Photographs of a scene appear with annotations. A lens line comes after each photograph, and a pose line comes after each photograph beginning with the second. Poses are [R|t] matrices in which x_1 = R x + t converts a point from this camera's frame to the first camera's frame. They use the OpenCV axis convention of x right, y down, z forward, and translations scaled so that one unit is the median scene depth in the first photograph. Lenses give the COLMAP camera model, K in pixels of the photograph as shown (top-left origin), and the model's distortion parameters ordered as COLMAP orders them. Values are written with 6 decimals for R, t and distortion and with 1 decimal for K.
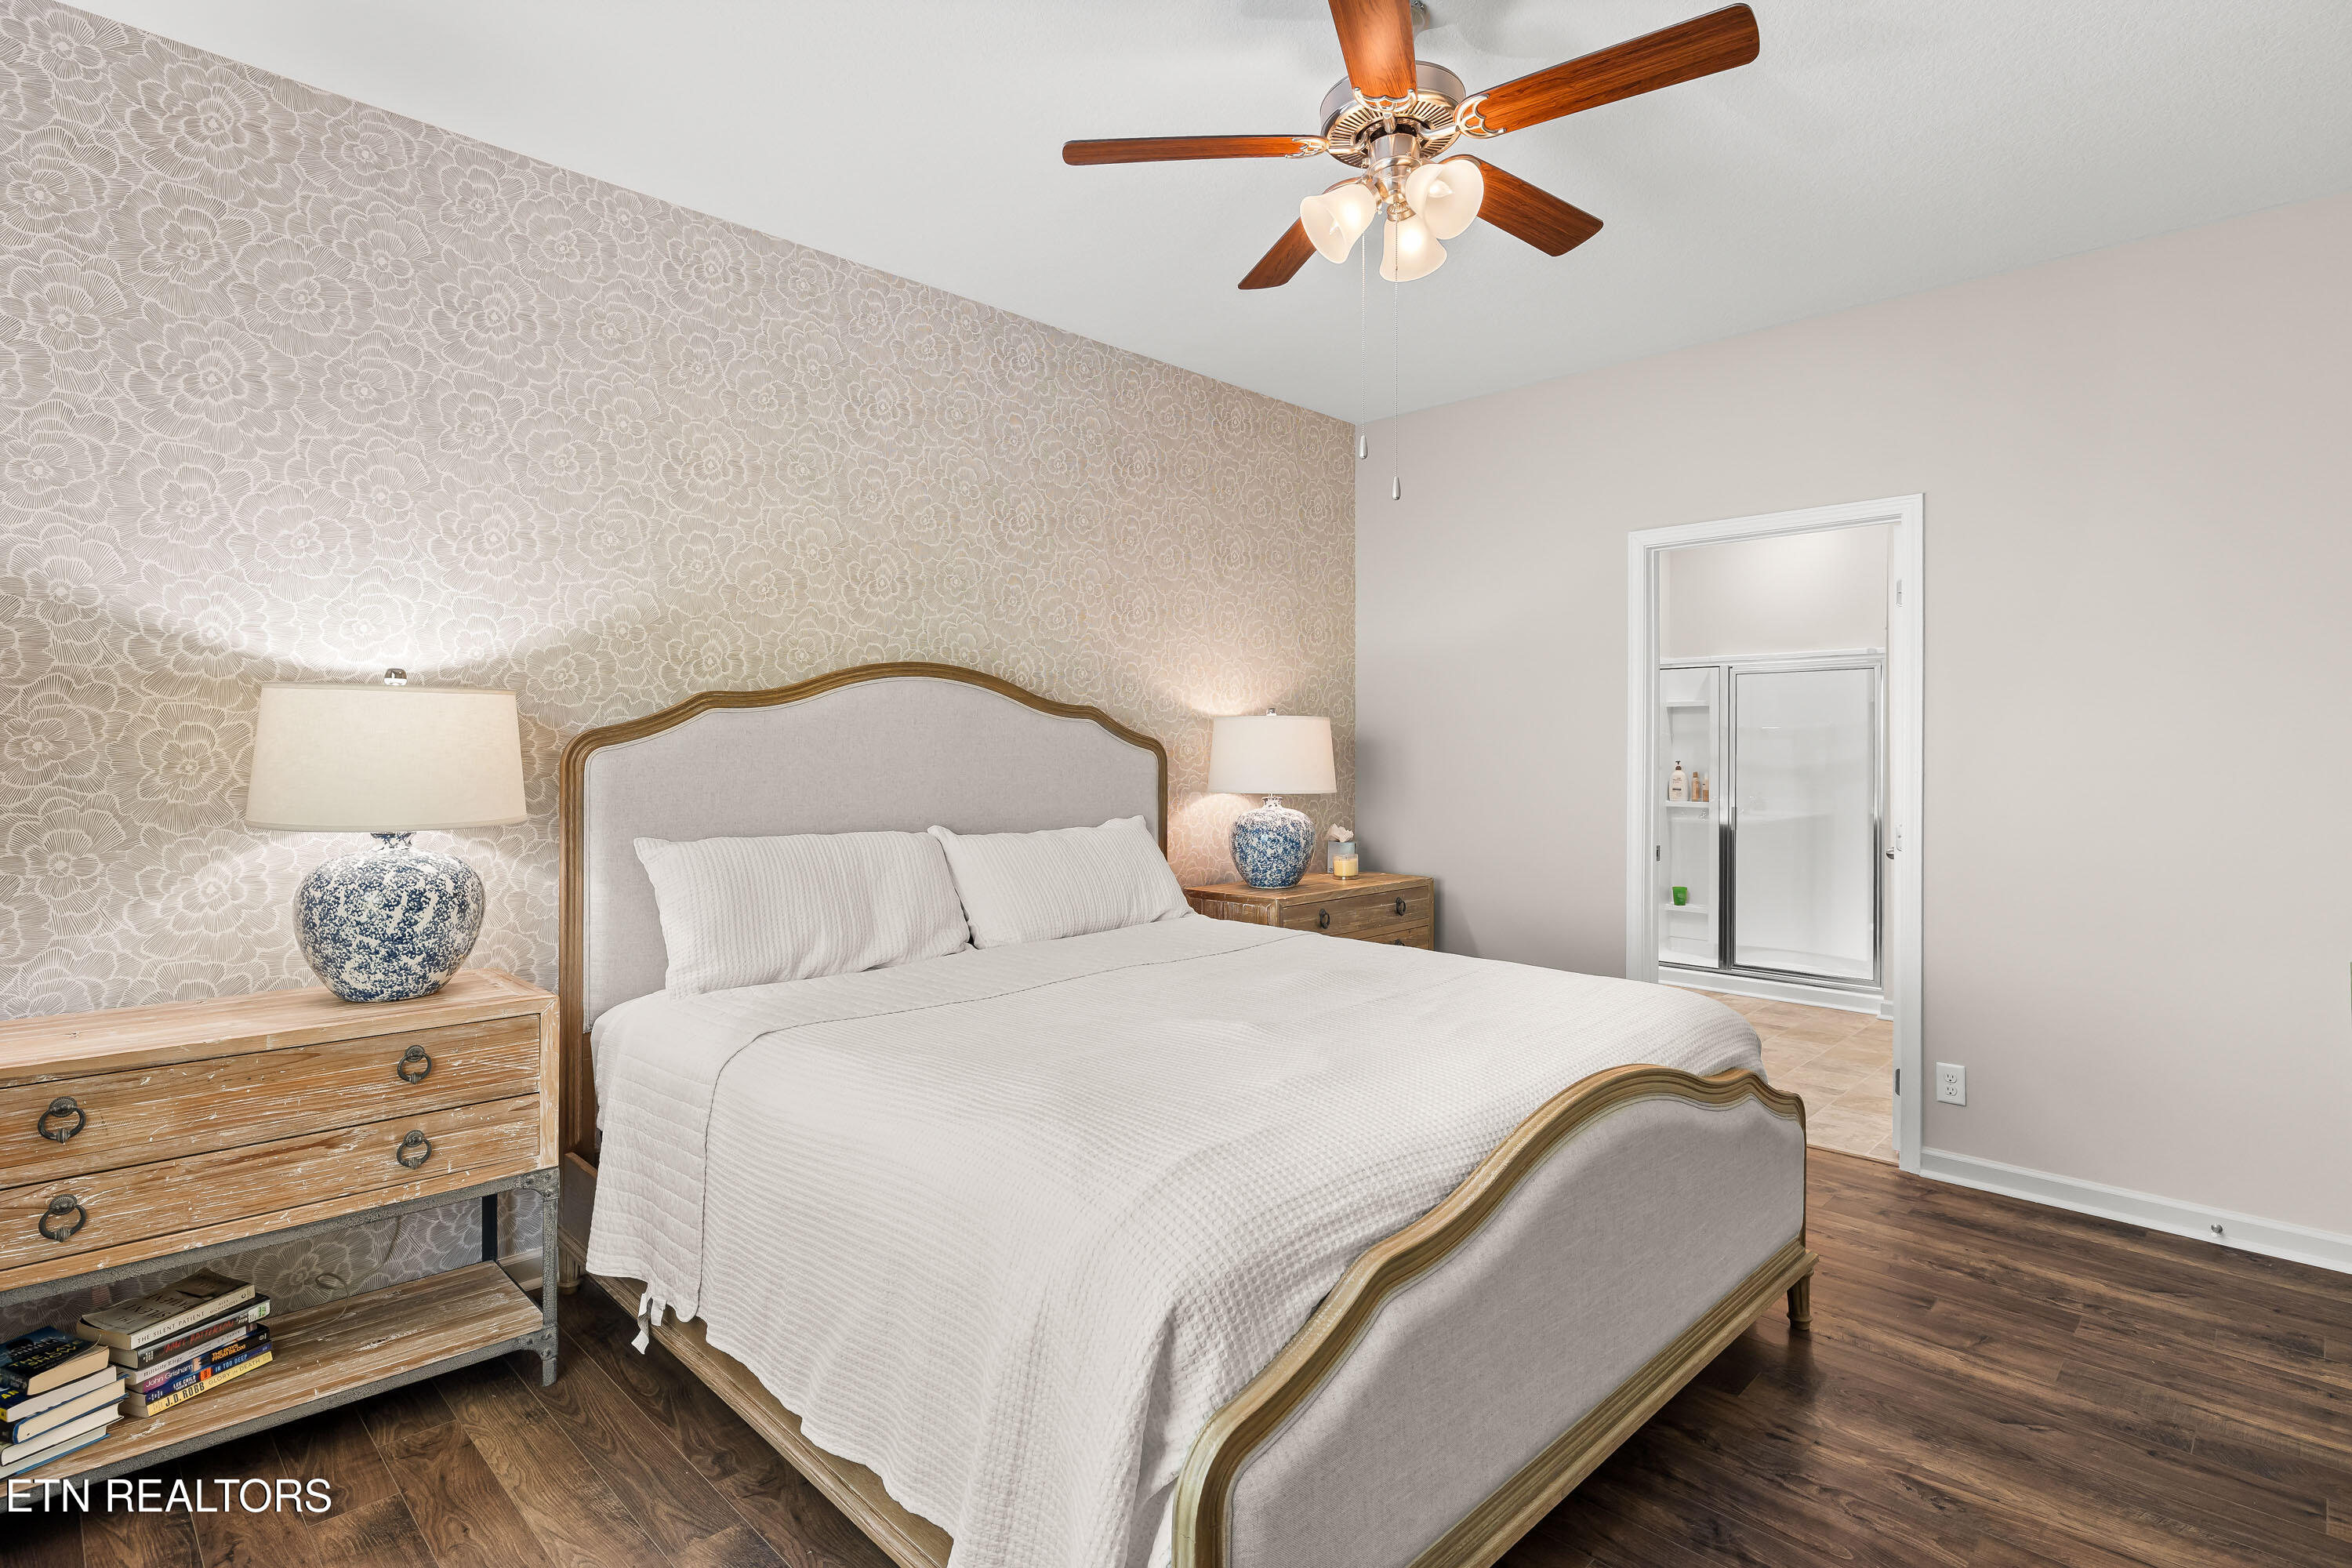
lens RADIAL K [[1234.0, 0, 1182.1], [0, 1234.0, 781.1], [0, 0, 1]] dist [0.005744, 0.001442]
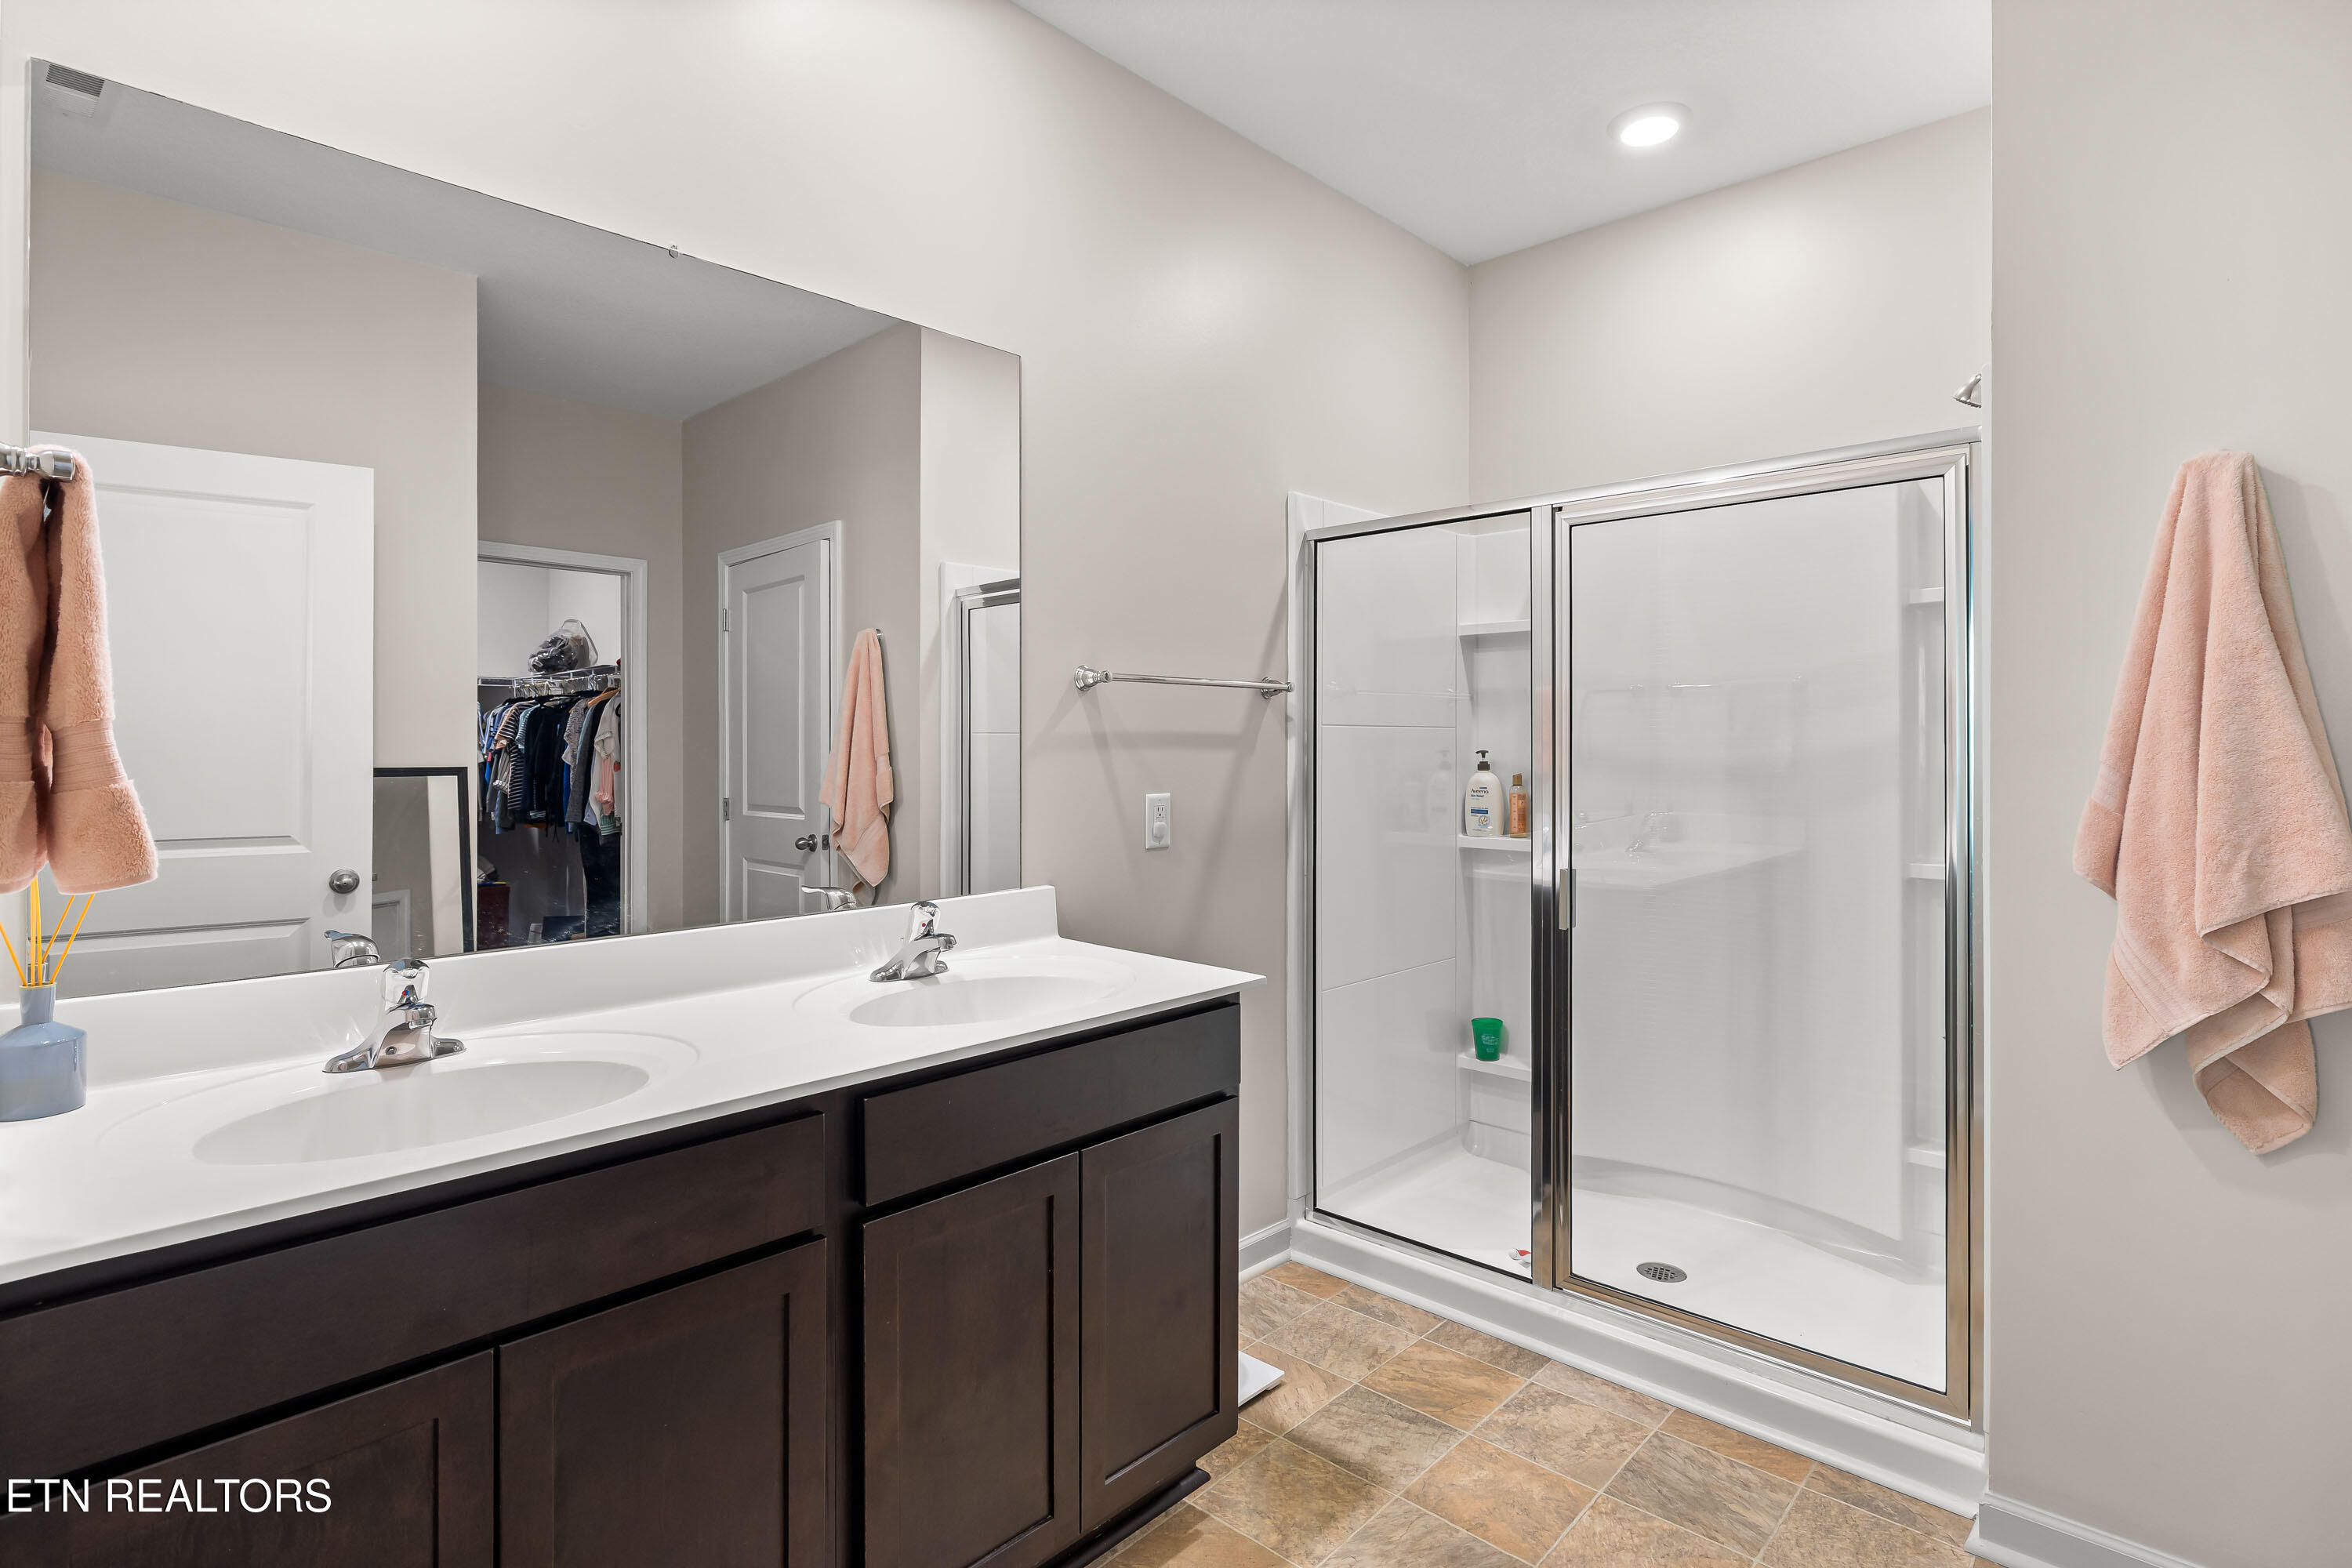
lens RADIAL K [[1234.0, 0, 1174.4], [0, 1234.0, 773.8], [0, 0, 1]] dist [0.005744, 0.001442]
pose [[0.999604, -0.004597, 0.027767, 0.271738], [0.004698, 0.999983, -0.003570, -0.006230], [-0.027750, 0.003699, 0.999608, 0.534780]]
